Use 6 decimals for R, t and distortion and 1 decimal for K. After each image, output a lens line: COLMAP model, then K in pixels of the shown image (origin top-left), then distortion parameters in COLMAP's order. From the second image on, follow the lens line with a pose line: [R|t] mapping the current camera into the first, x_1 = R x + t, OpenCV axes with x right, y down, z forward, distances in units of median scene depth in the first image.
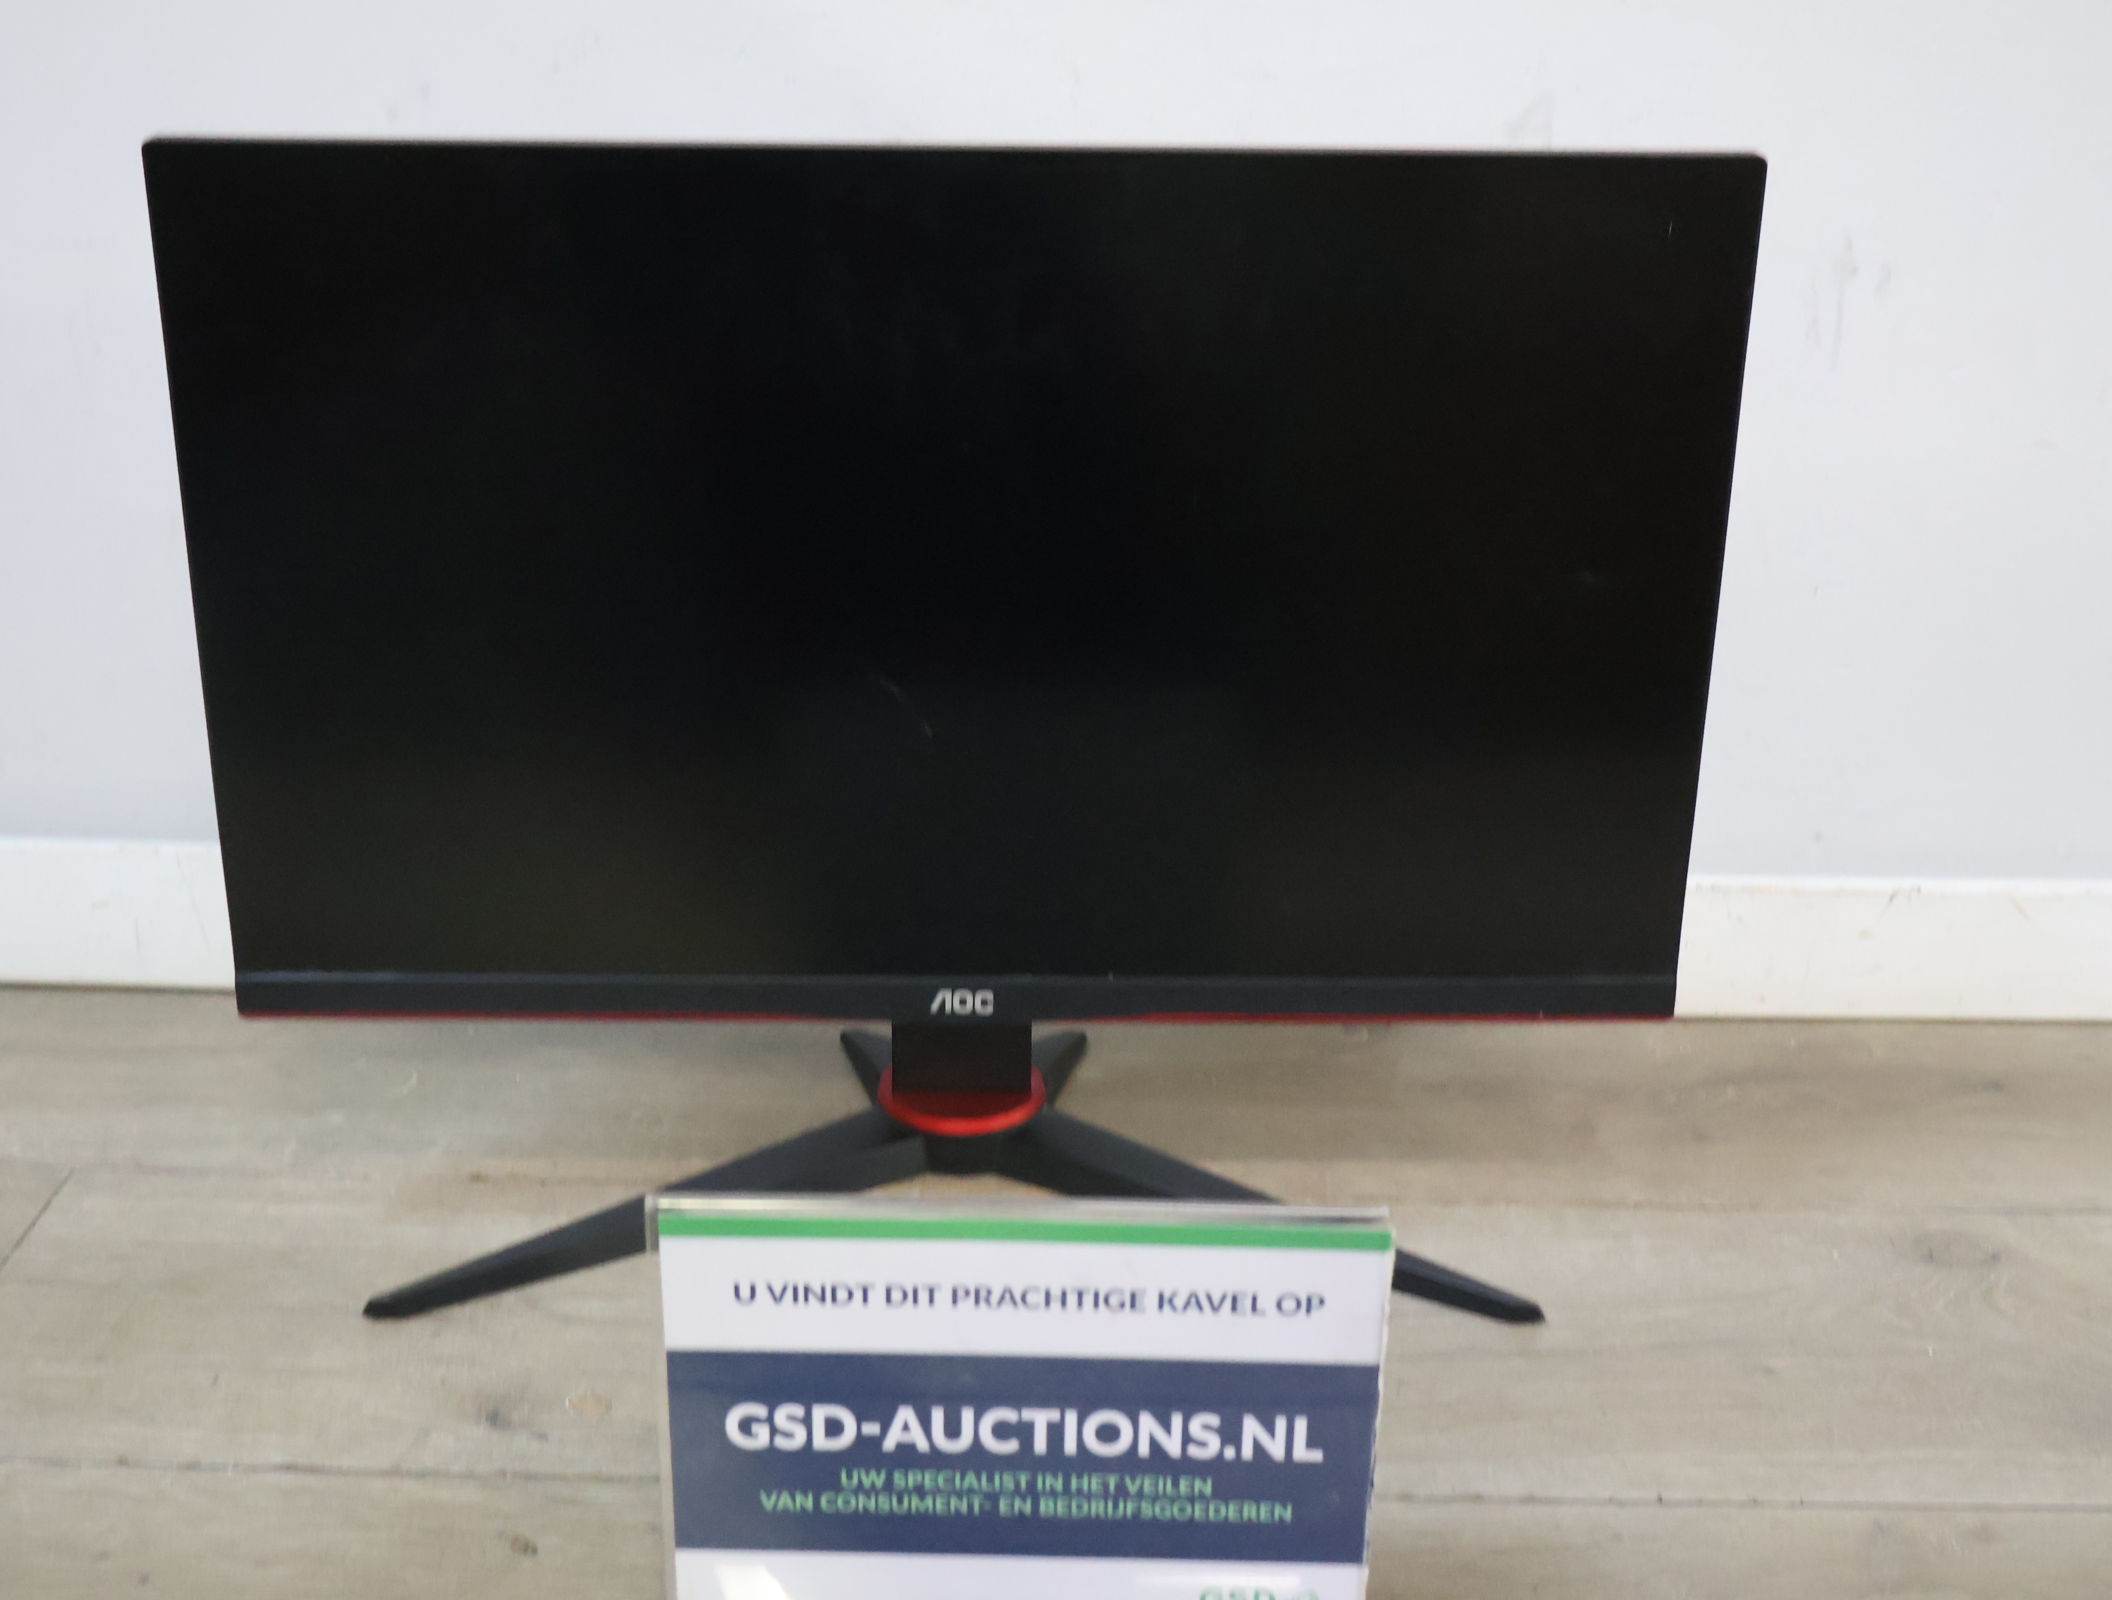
lens RADIAL K [[2515.1, 0, 1056.0], [0, 2515.1, 800.0], [0, 0, 1]] dist [0.002203, 0.009505]
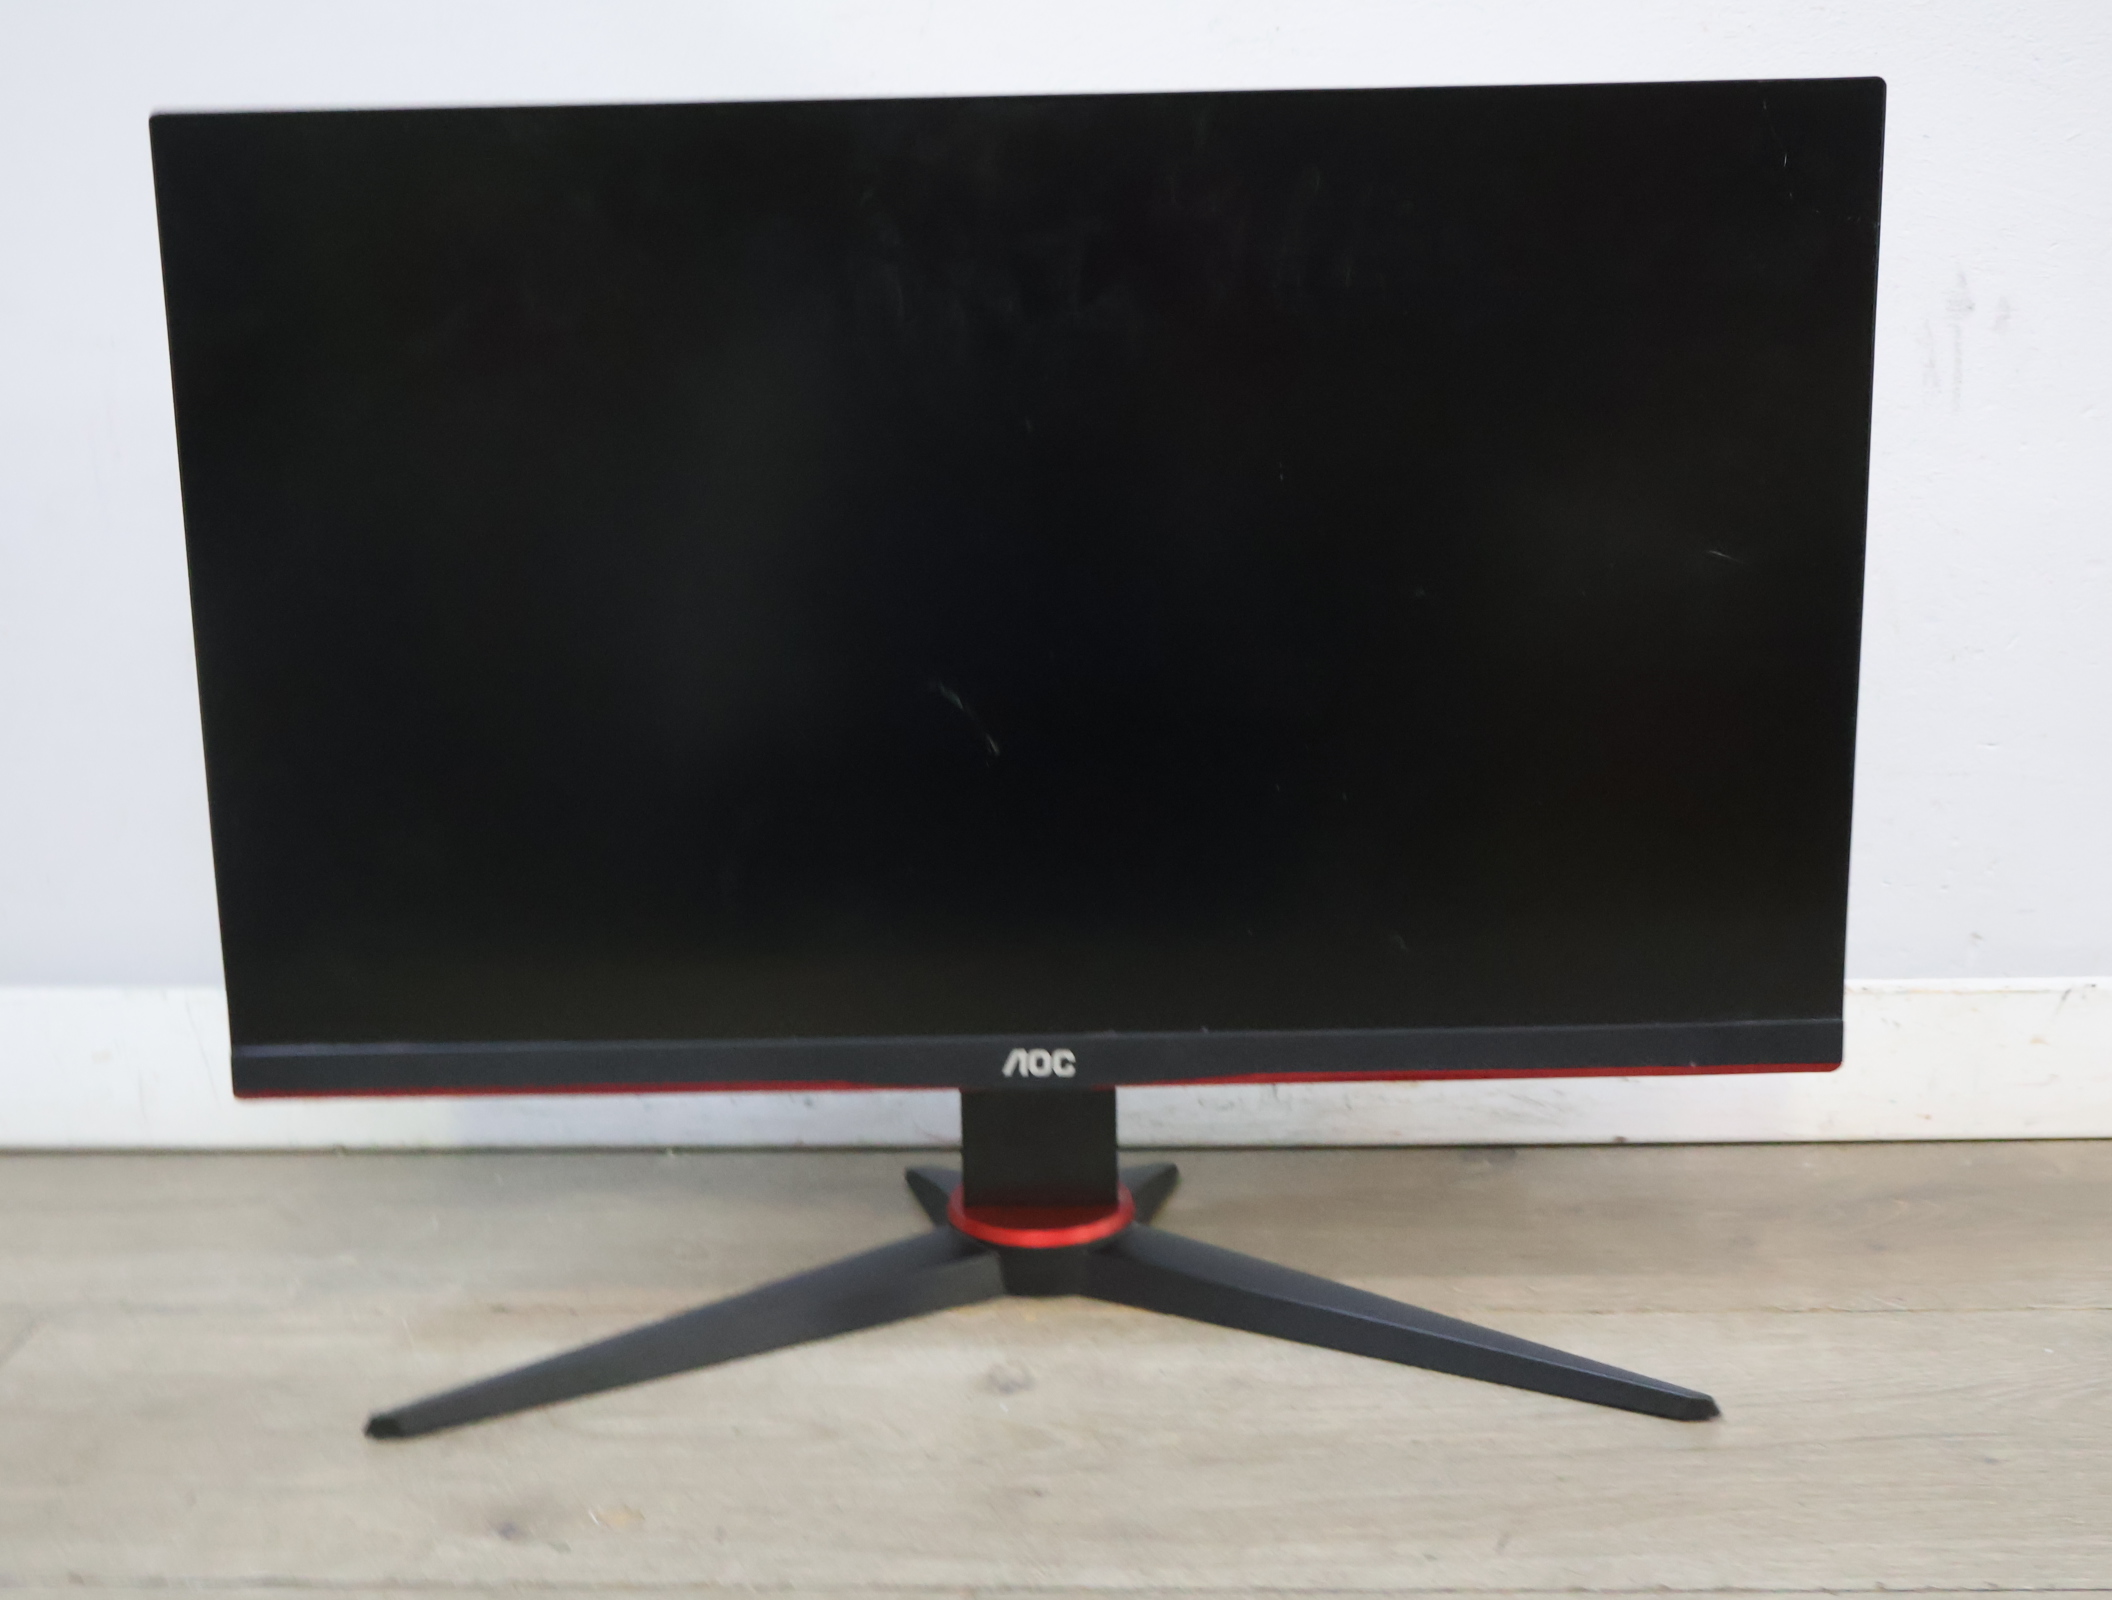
lens RADIAL K [[2513.1, 0, 1056.4], [0, 2513.1, 810.7], [0, 0, 1]] dist [0.017370, -0.034980]
pose [[0.999290, -0.028318, -0.024848, -0.006082], [0.023941, 0.986572, -0.161561, 0.128926], [0.029089, 0.160852, 0.986550, 0.101278]]
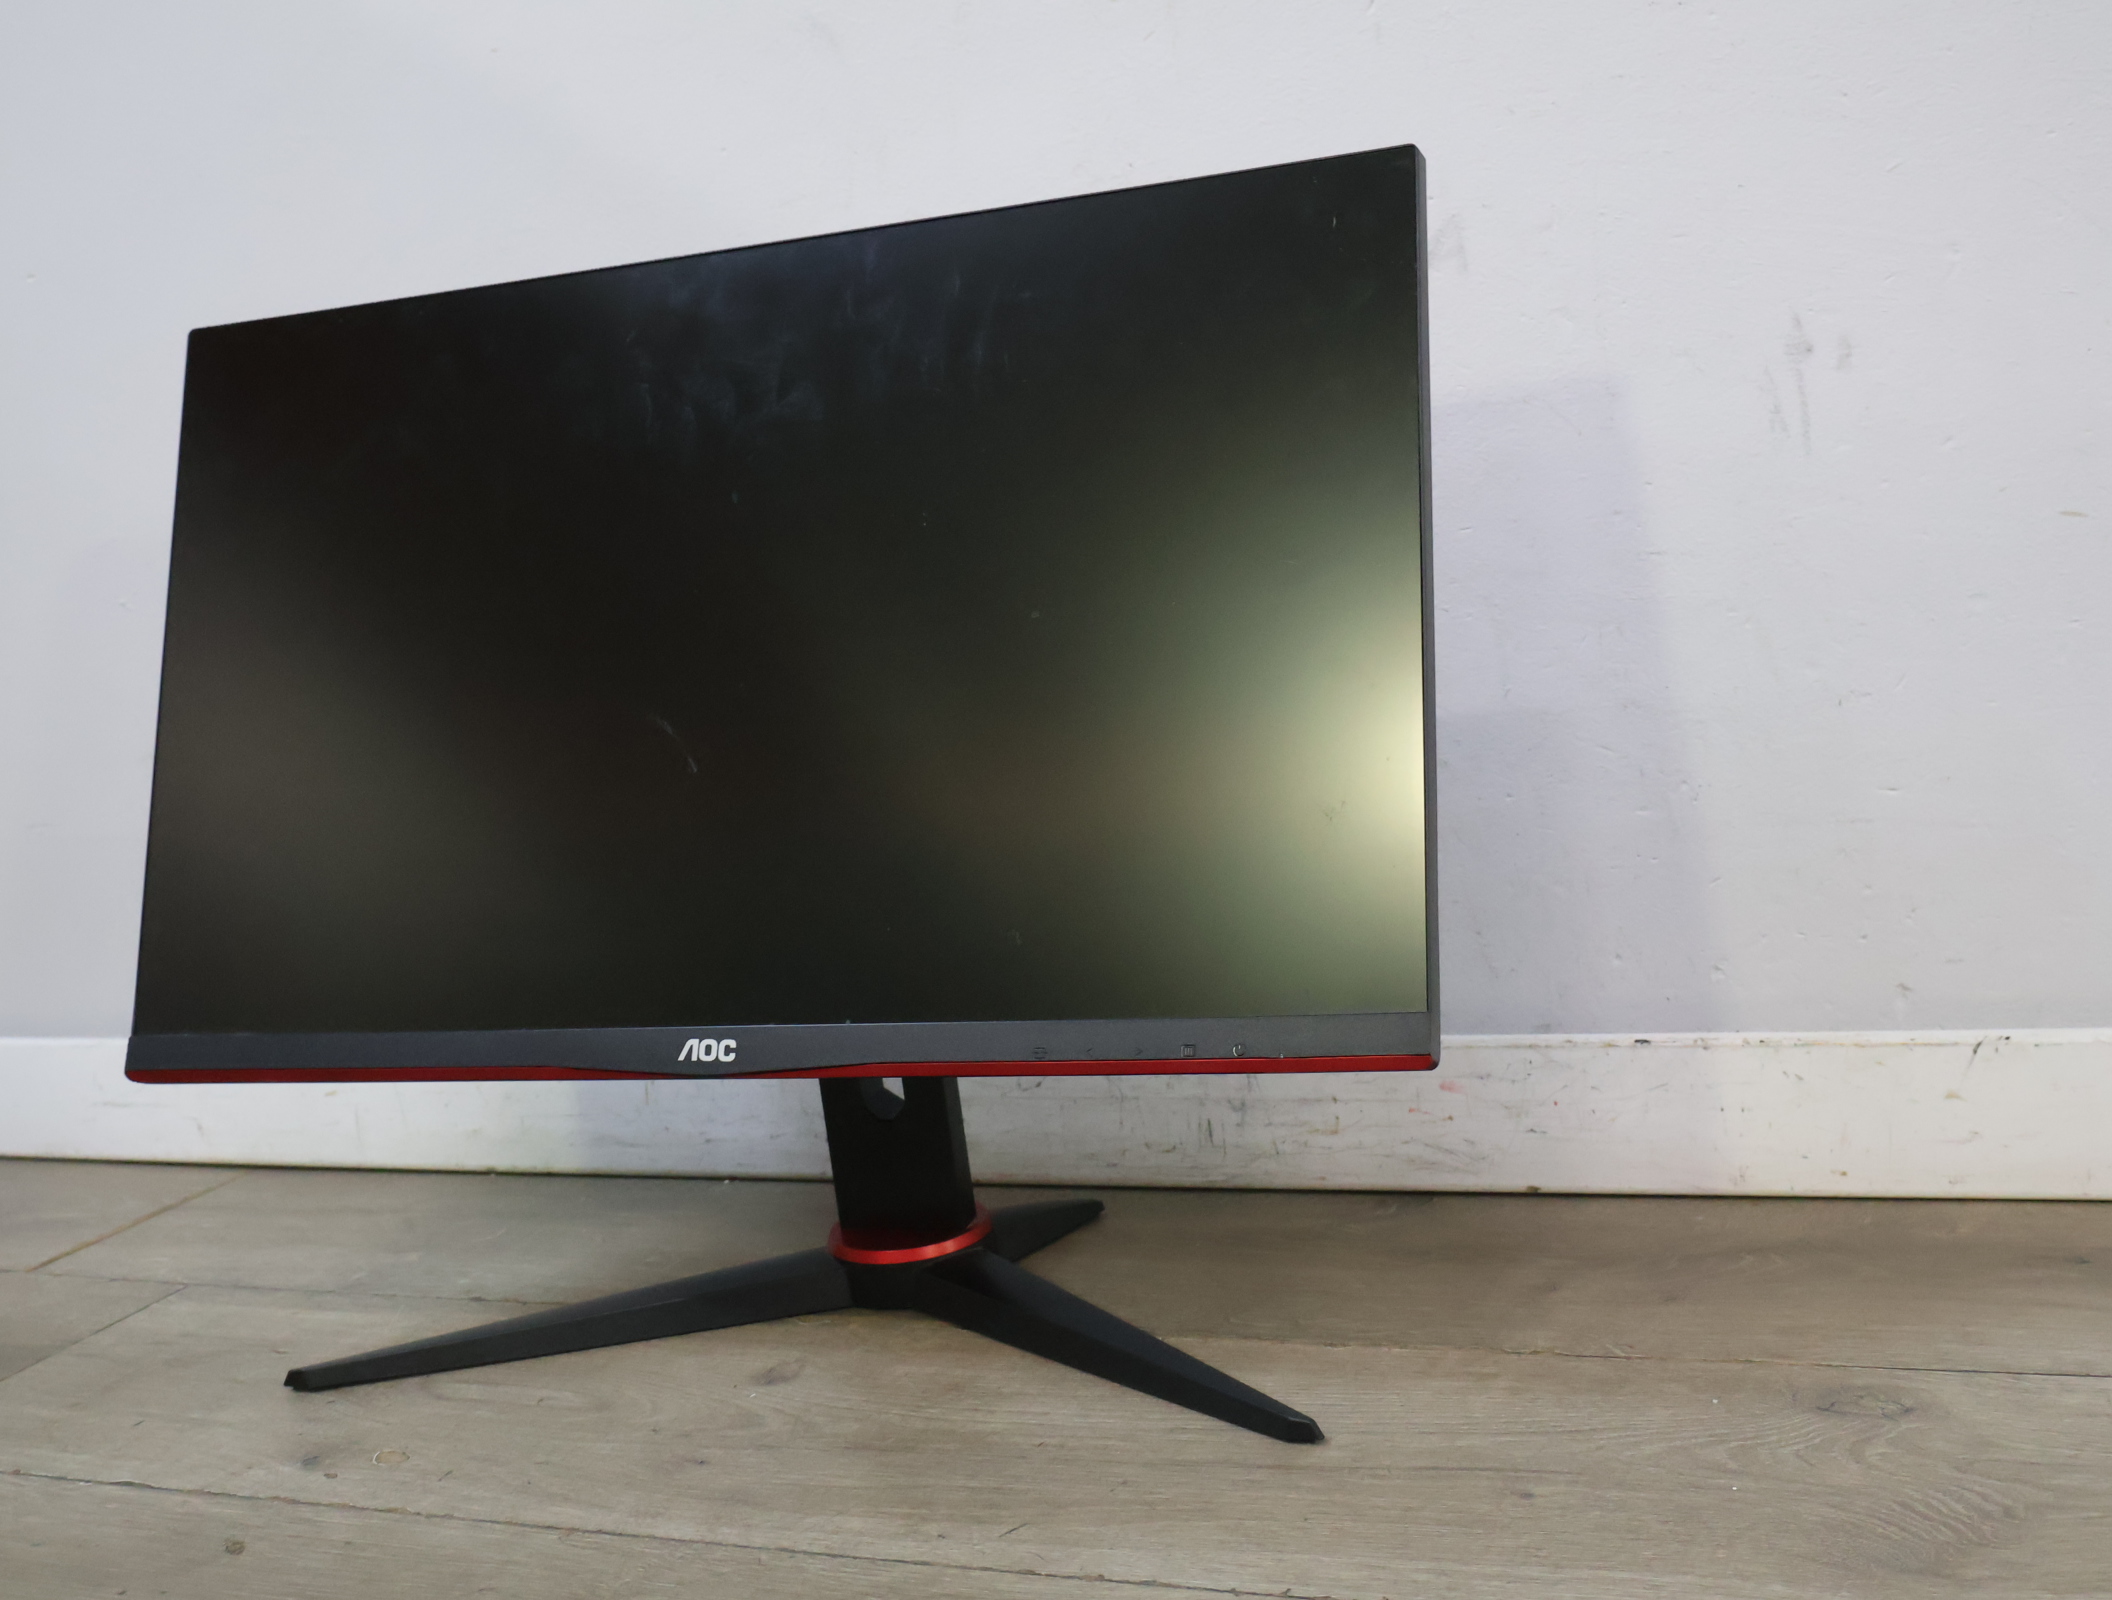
lens RADIAL K [[2542.0, 0, 1054.2], [0, 2542.0, 798.2], [0, 0, 1]] dist [0.000853, -0.001783]
pose [[0.911215, -0.063376, -0.407026, 0.471948], [-0.018825, 0.980655, -0.194836, 0.152021], [0.411500, 0.185200, 0.892395, 0.086558]]
